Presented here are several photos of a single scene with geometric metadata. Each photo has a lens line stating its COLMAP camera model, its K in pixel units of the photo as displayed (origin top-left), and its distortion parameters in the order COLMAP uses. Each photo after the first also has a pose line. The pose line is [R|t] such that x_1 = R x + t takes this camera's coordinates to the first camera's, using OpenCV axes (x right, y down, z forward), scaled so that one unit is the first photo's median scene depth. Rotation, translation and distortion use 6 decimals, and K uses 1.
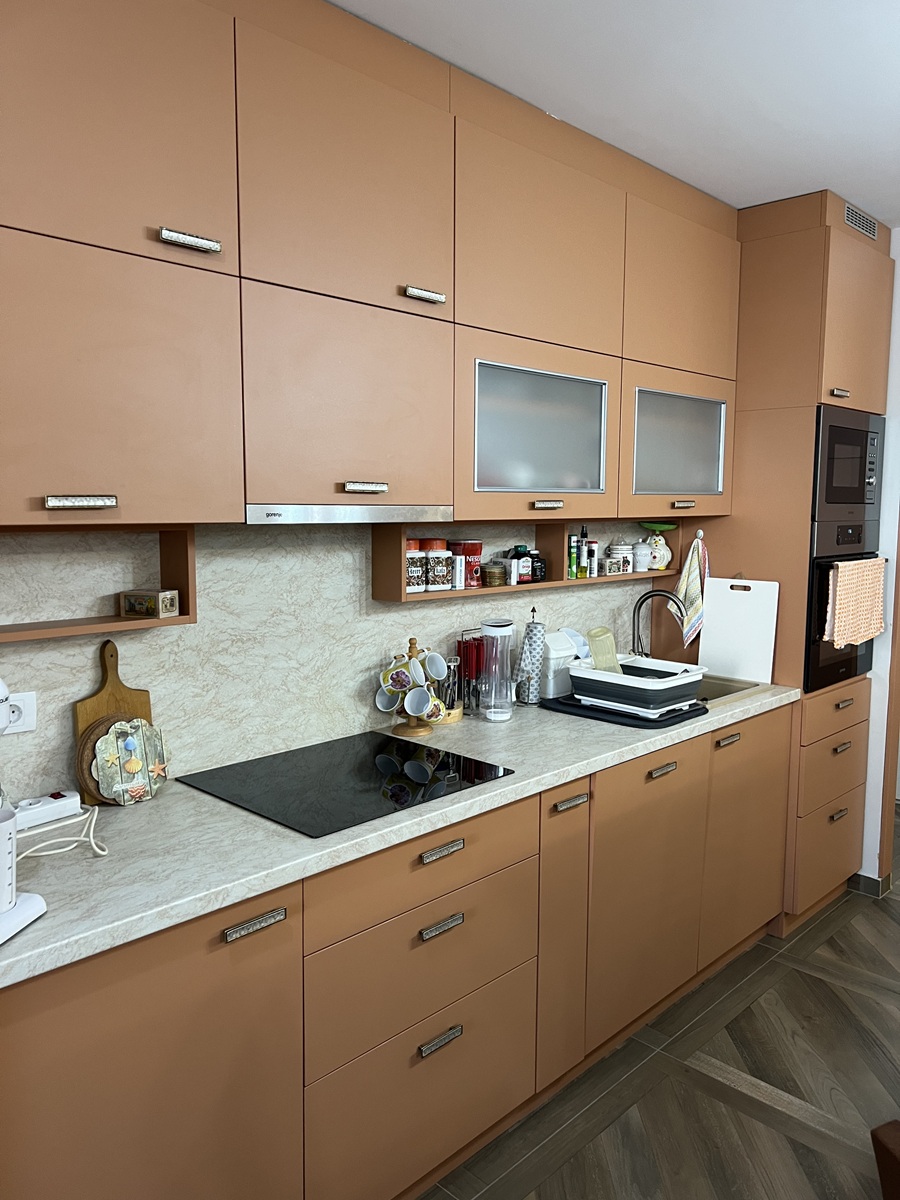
lens RADIAL K [[903.6, 0, 450.0], [0, 903.6, 600.0], [0, 0, 1]] dist [0.085657, -0.106467]
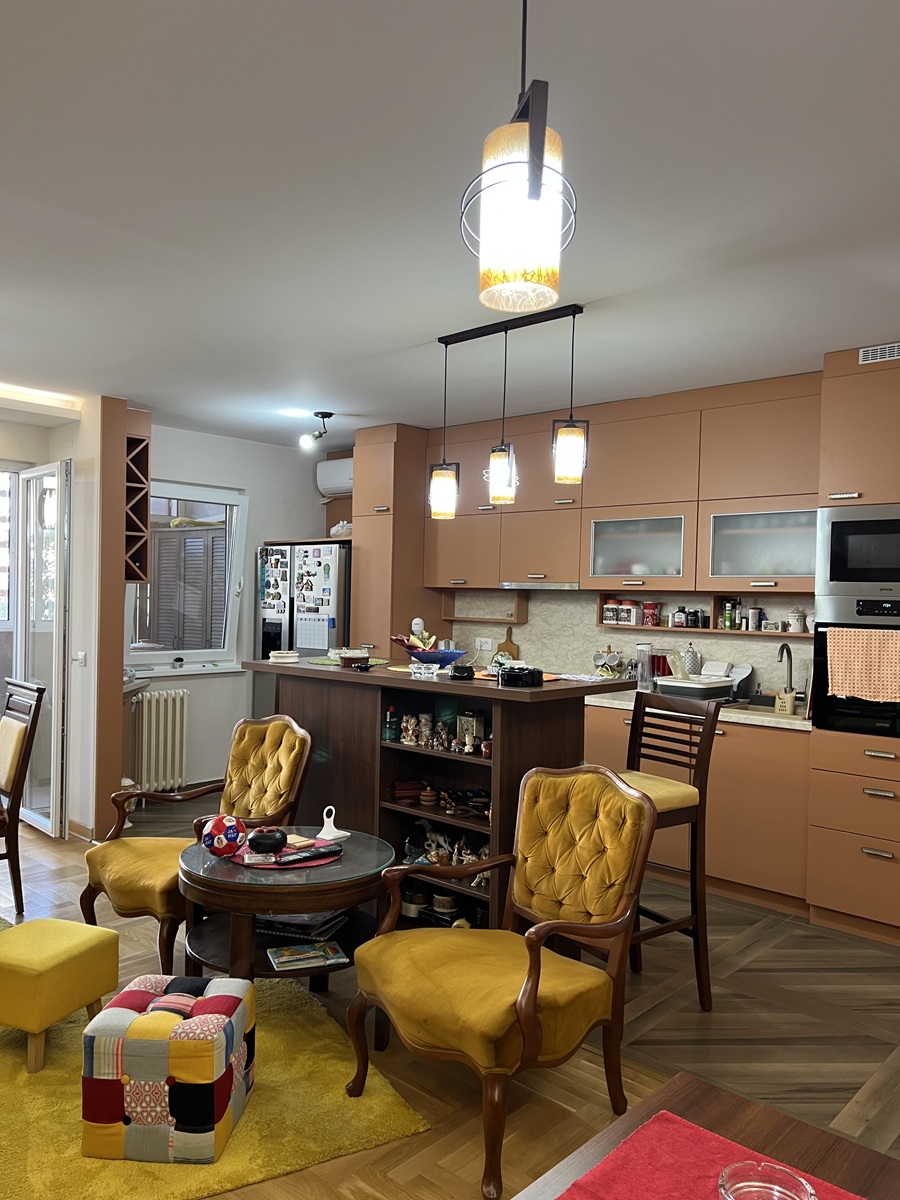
lens RADIAL K [[903.6, 0, 450.0], [0, 903.6, 600.0], [0, 0, 1]] dist [0.085657, -0.106467]
pose [[0.035605, -0.000800, -0.999366, 1.841323], [-0.131217, 0.991339, -0.005468, -0.002217], [0.990714, 0.131329, 0.035192, 0.461019]]
